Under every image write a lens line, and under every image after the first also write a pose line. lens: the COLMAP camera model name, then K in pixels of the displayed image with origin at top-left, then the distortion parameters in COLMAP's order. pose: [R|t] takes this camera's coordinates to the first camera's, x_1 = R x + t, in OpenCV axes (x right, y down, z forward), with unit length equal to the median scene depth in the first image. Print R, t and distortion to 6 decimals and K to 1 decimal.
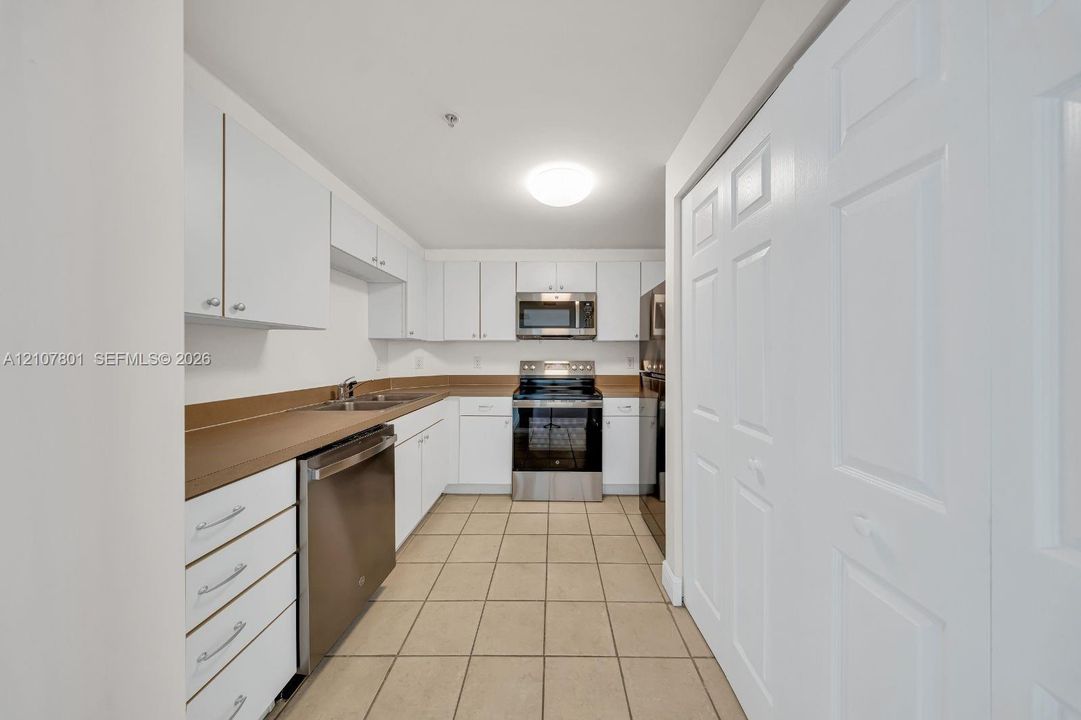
lens RADIAL K [[351.4, 0, 542.4], [0, 351.4, 358.2], [0, 0, 1]] dist [0.000677, 0.000029]
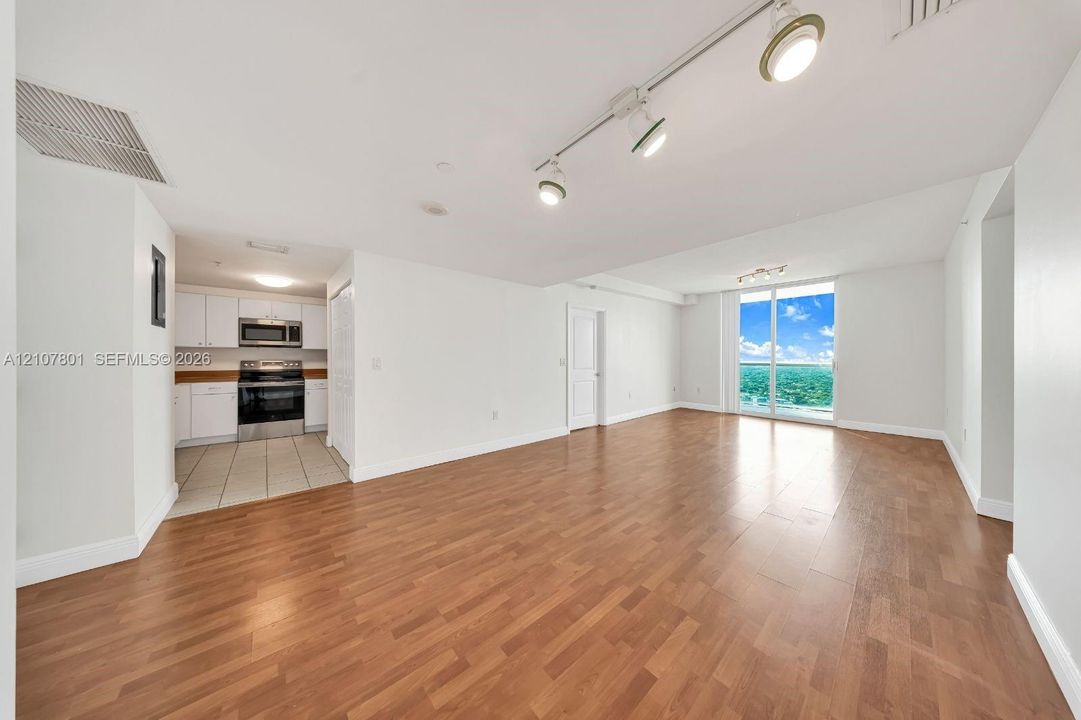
lens RADIAL K [[316.7, 0, 540.3], [0, 316.7, 361.3], [0, 0, 1]] dist [-0.000891, -0.000027]
pose [[0.745651, -0.004747, 0.666320, -0.012113], [0.004258, 0.999988, 0.002358, 0.013559], [-0.666324, 0.001079, 0.745662, -0.975456]]
